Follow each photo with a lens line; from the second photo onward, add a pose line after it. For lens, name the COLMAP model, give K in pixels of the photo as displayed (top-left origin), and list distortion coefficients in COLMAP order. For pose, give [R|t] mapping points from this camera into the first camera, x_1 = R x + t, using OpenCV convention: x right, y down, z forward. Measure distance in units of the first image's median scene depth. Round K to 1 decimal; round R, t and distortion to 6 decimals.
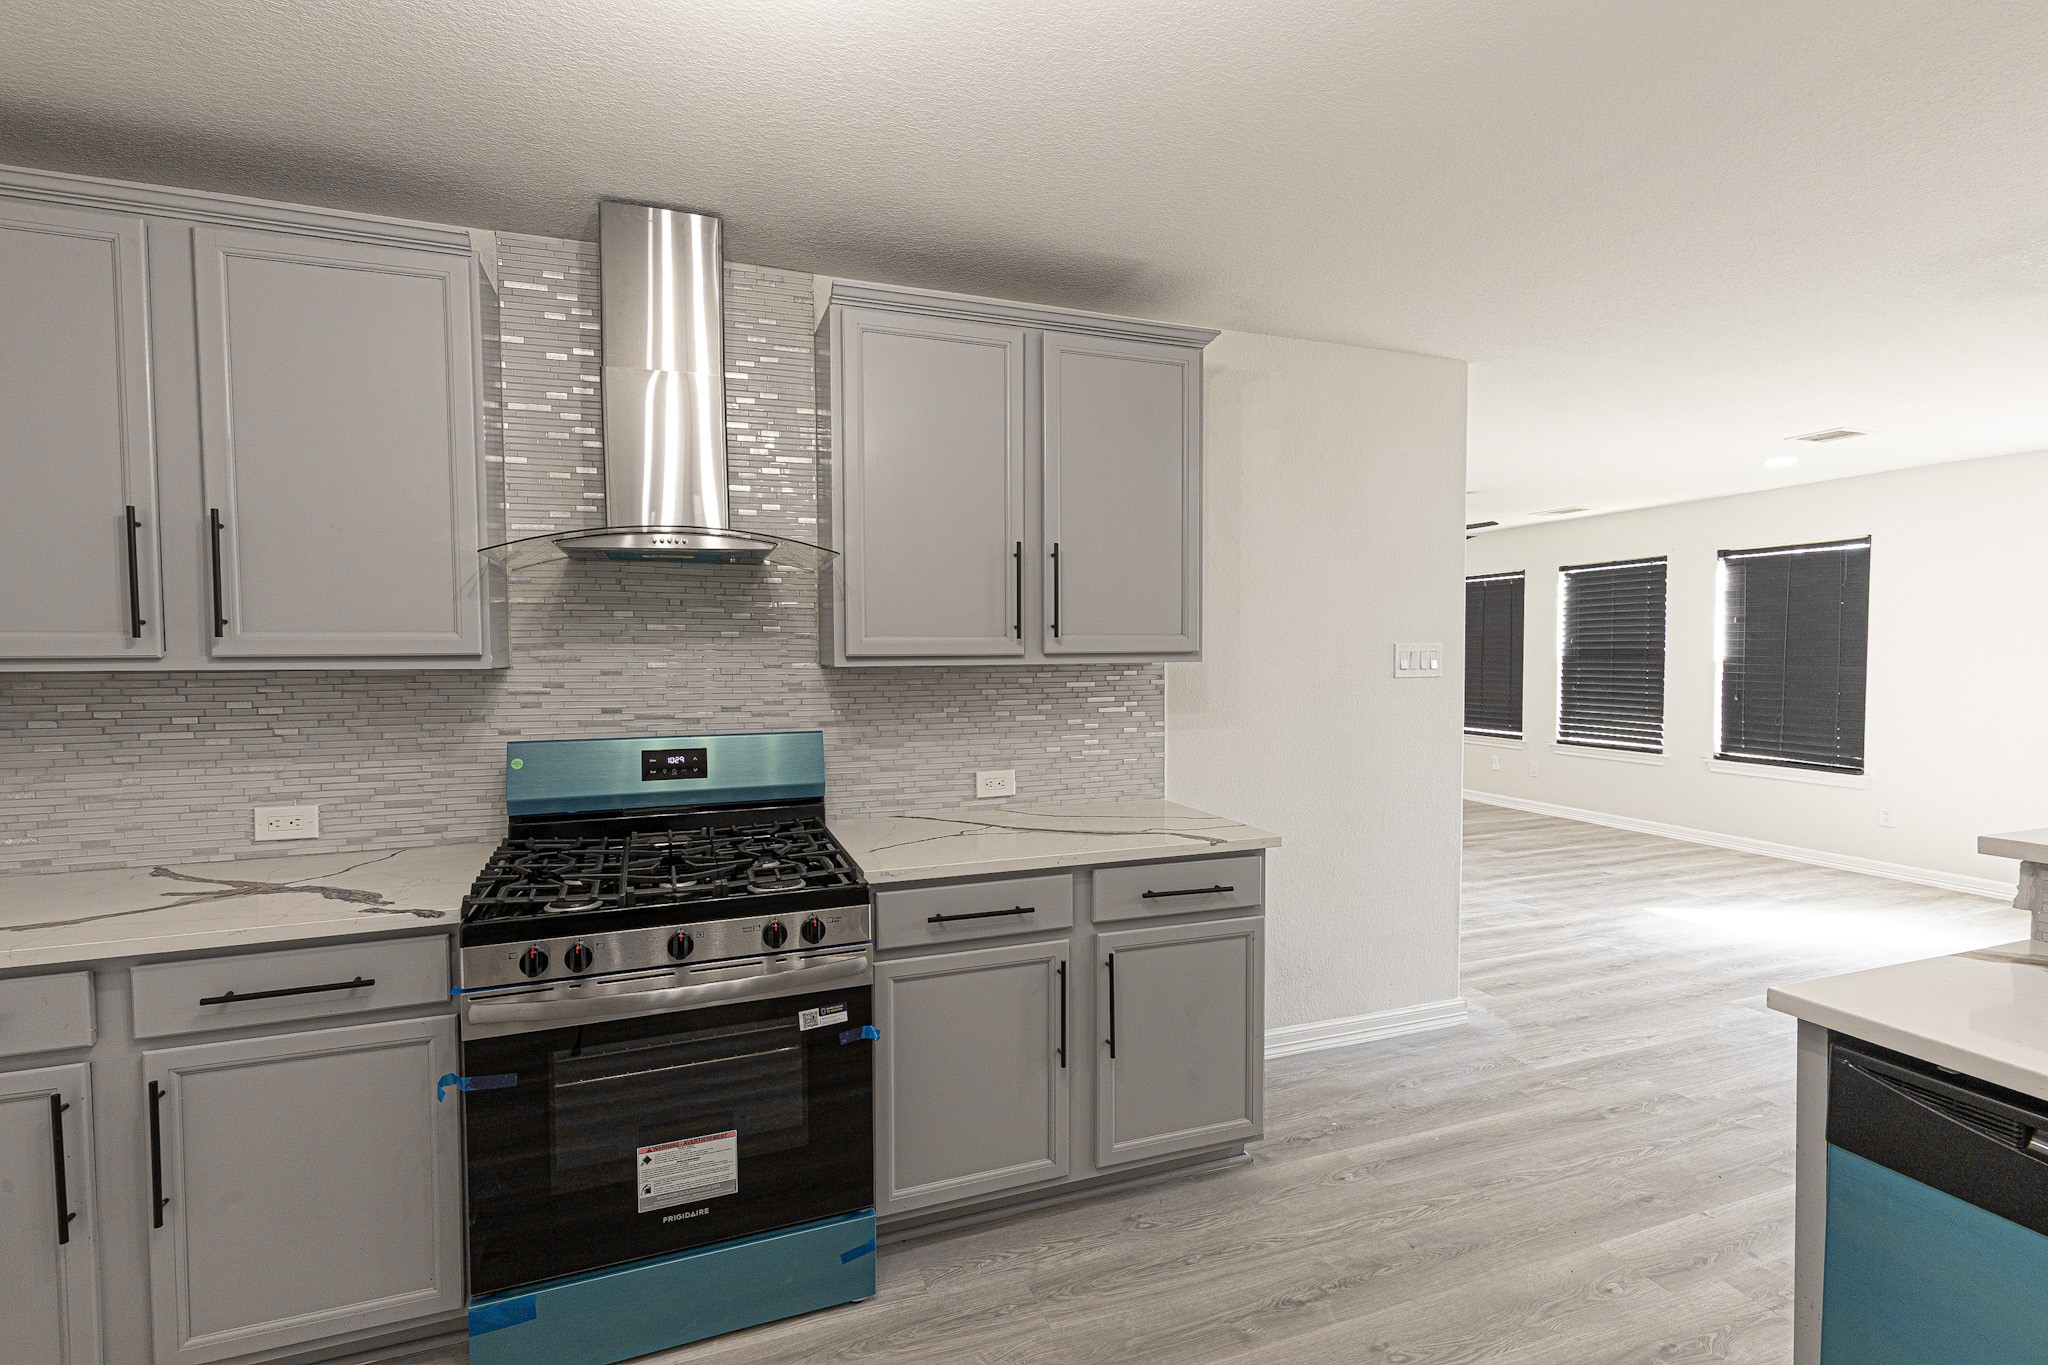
lens RADIAL K [[914.6, 0, 1009.5], [0, 914.6, 685.1], [0, 0, 1]] dist [0.002394, -0.000578]
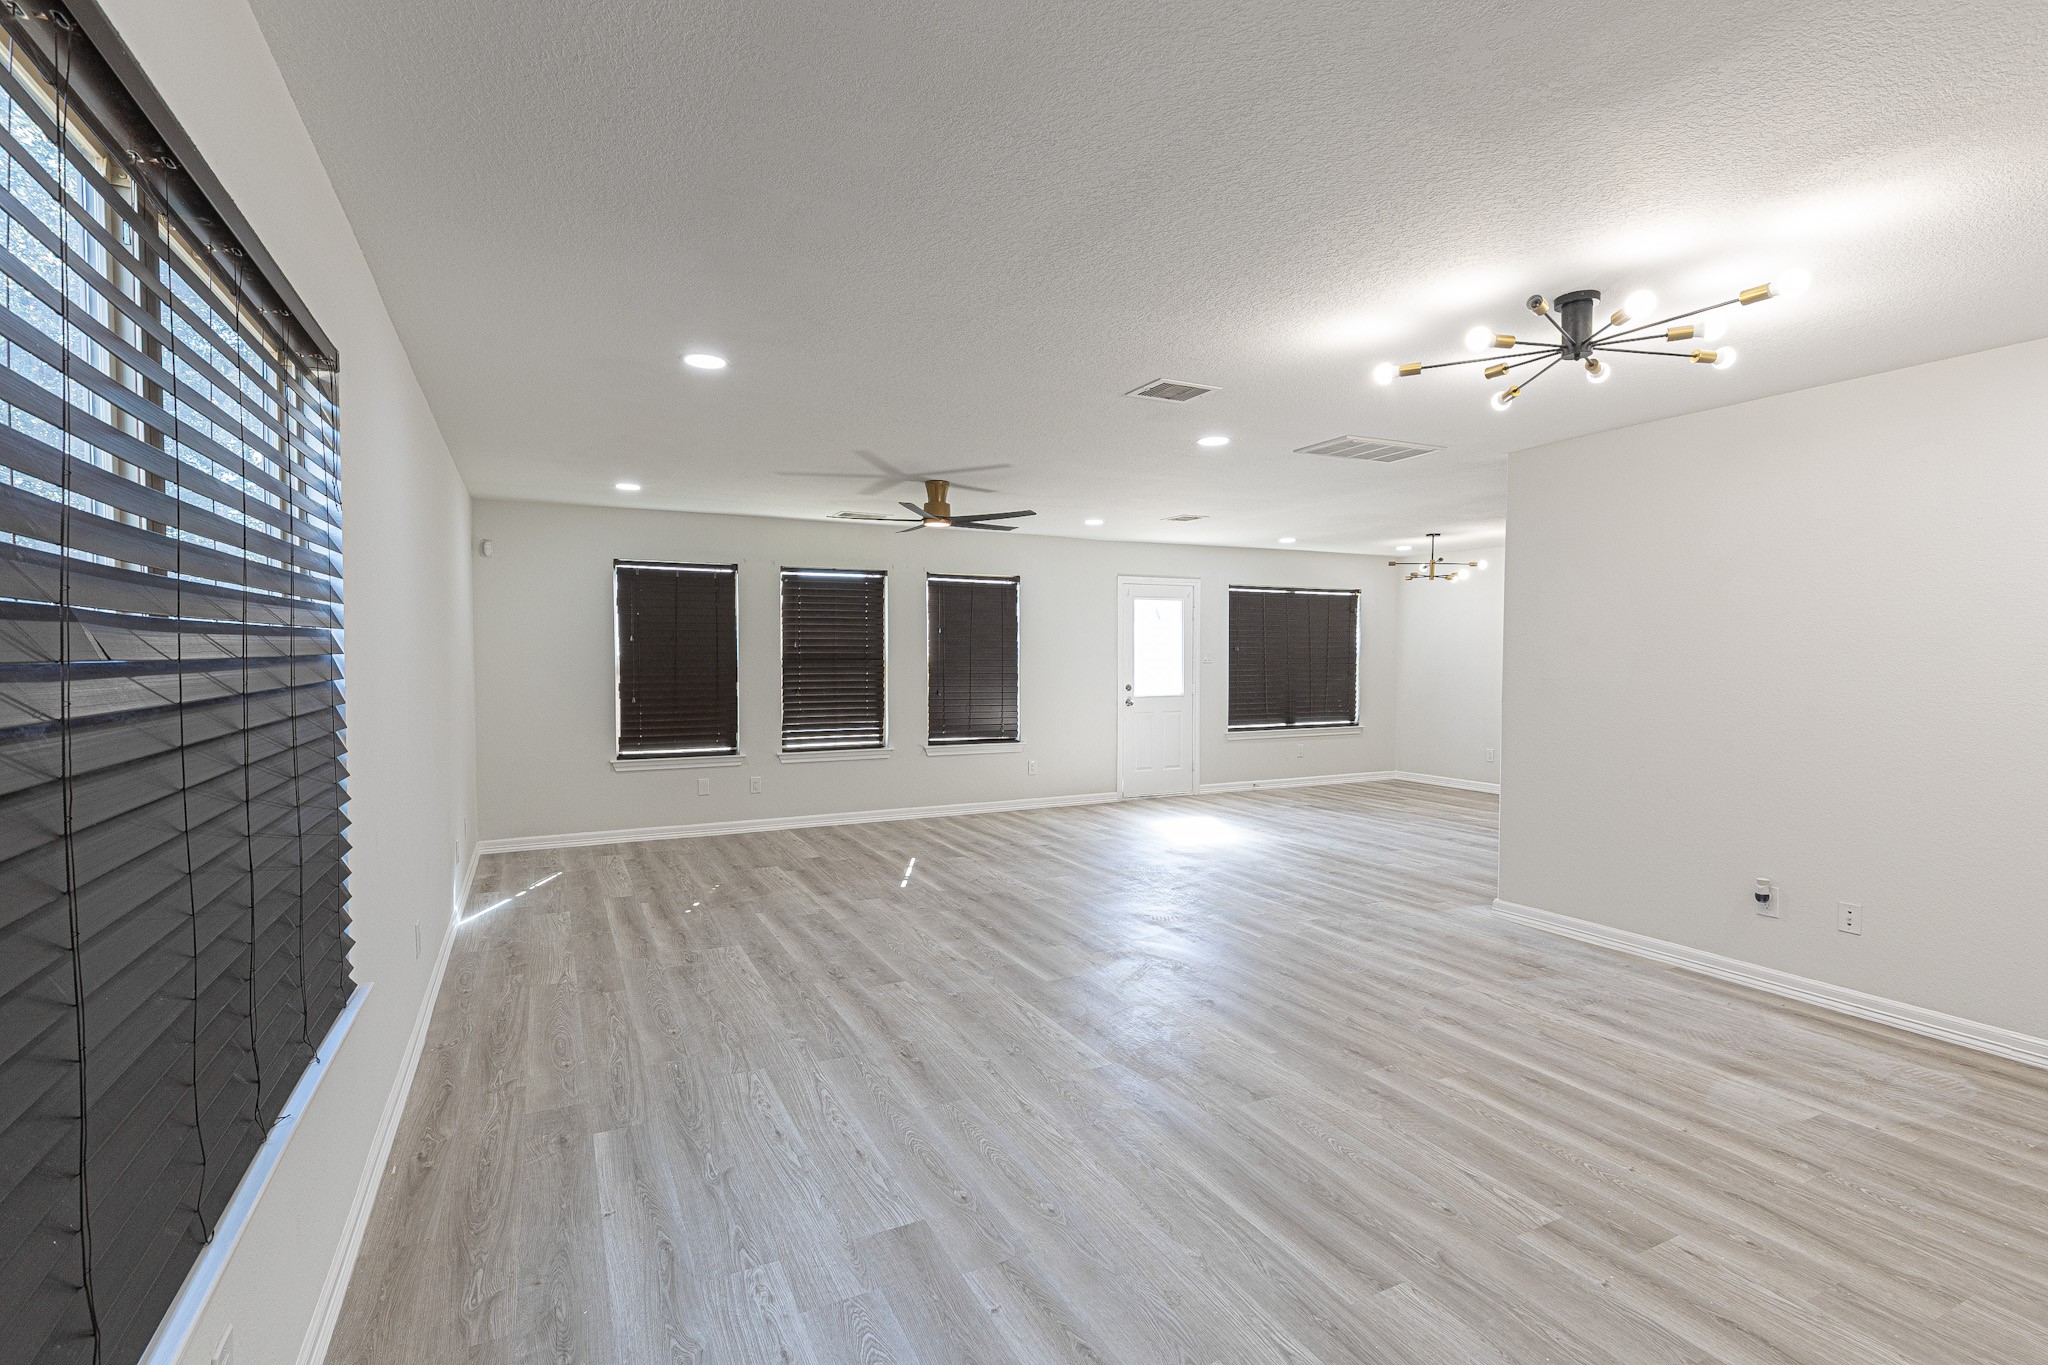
lens RADIAL K [[940.9, 0, 1010.2], [0, 940.9, 684.4], [0, 0, 1]] dist [0.011002, -0.002095]
pose [[-0.116586, -0.027857, 0.992790, -1.141866], [0.035428, 0.998854, 0.032188, -0.086677], [-0.992548, 0.038925, -0.115466, 2.532433]]
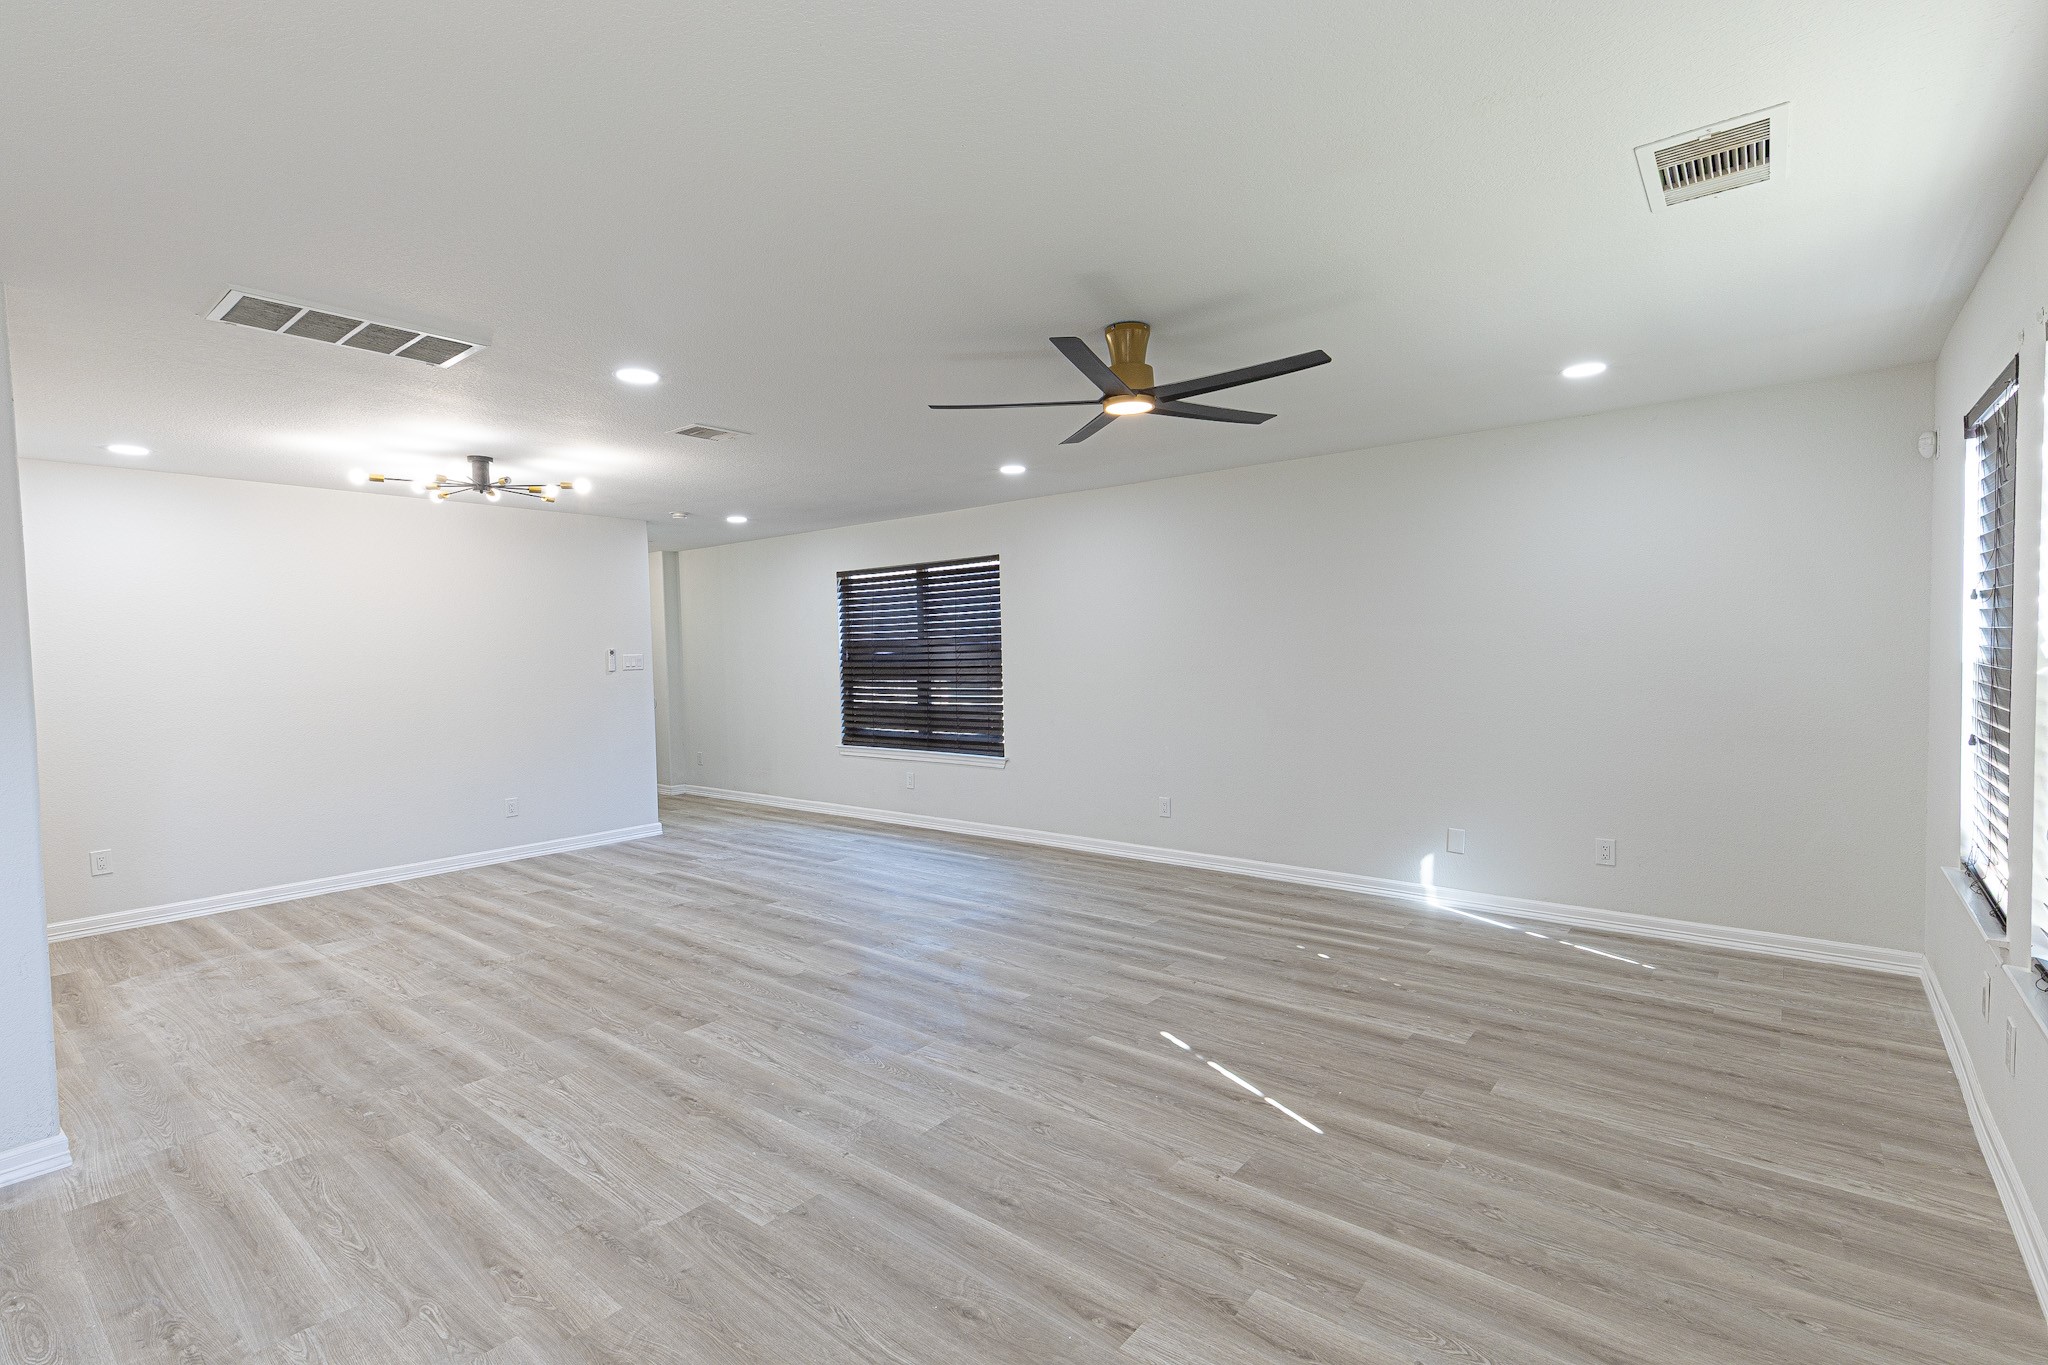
lens RADIAL K [[939.6, 0, 1006.1], [0, 939.6, 681.1], [0, 0, 1]] dist [0.007815, -0.001221]
pose [[0.510125, 0.024199, -0.859760, 1.975848], [-0.014283, 0.999705, 0.019664, -0.072145], [0.859982, 0.002249, 0.510320, 1.706031]]
